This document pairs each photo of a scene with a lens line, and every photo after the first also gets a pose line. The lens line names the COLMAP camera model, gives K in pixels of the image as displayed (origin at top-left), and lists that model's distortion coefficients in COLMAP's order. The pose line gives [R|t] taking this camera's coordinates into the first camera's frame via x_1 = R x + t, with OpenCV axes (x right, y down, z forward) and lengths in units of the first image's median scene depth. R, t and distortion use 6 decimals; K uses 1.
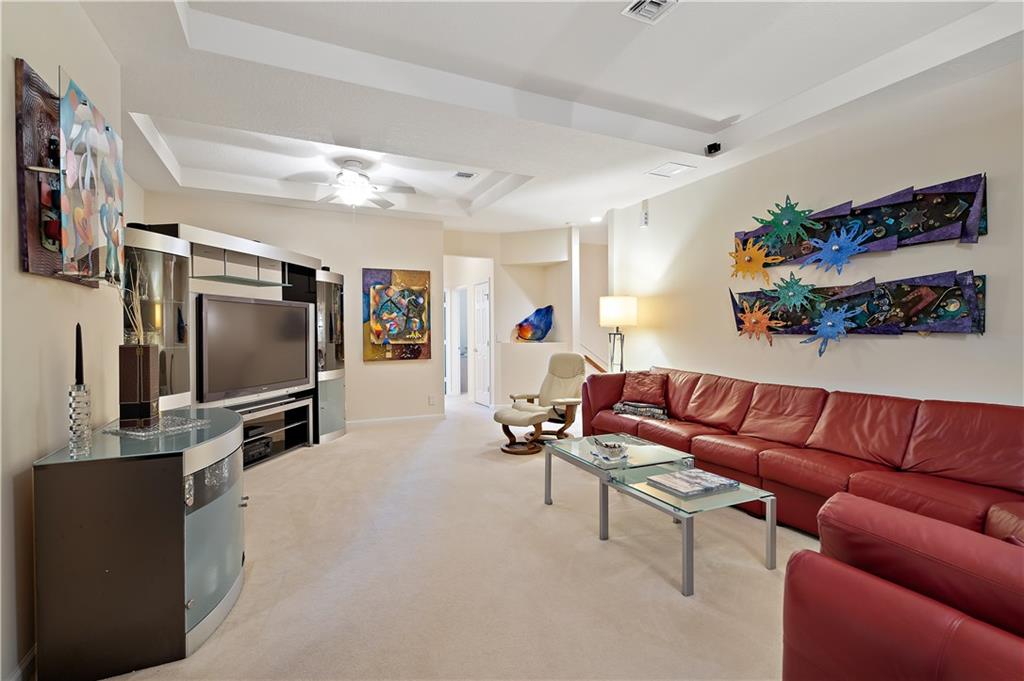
lens RADIAL K [[469.9, 0, 512.4], [0, 469.9, 332.5], [0, 0, 1]] dist [0.001218, -0.000019]
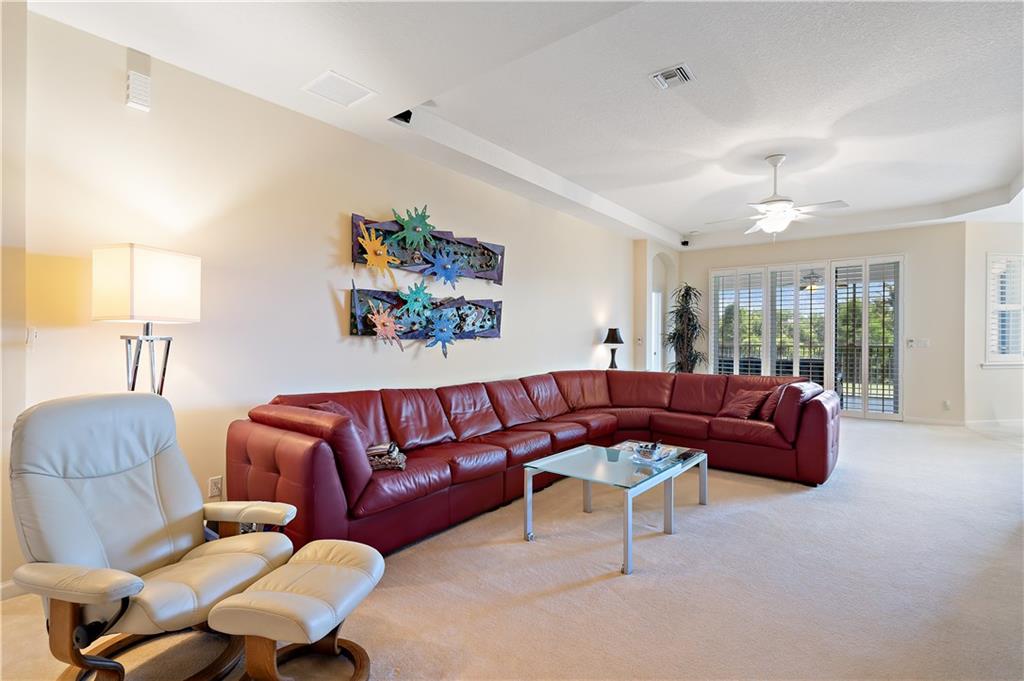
lens RADIAL K [[469.9, 0, 511.3], [0, 469.9, 332.0], [0, 0, 1]] dist [0.001218, -0.000019]
pose [[-0.446343, 0.003007, 0.894857, -0.399263], [-0.005086, 0.999970, -0.005897, -0.005700], [-0.894848, -0.007183, -0.446314, 1.210772]]
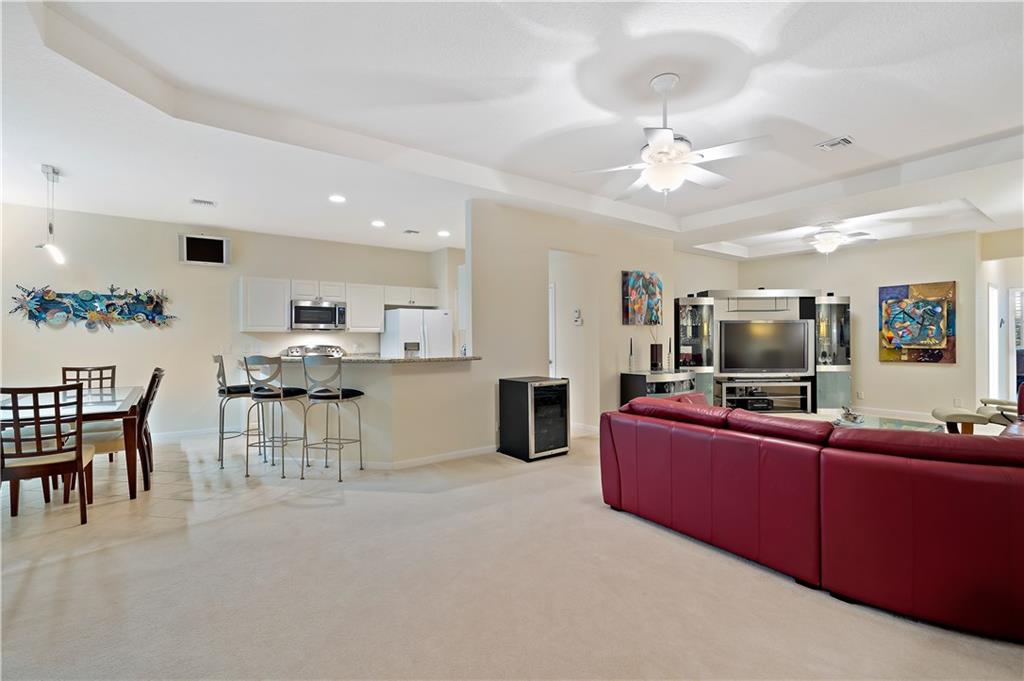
lens RADIAL K [[469.9, 0, 514.1], [0, 469.9, 343.7], [0, 0, 1]] dist [0.001218, -0.000019]
pose [[0.182275, 0.011936, -0.983175, 1.130755], [0.004761, 0.999904, 0.013022, -0.011322], [0.983236, -0.007055, 0.182201, -0.280982]]
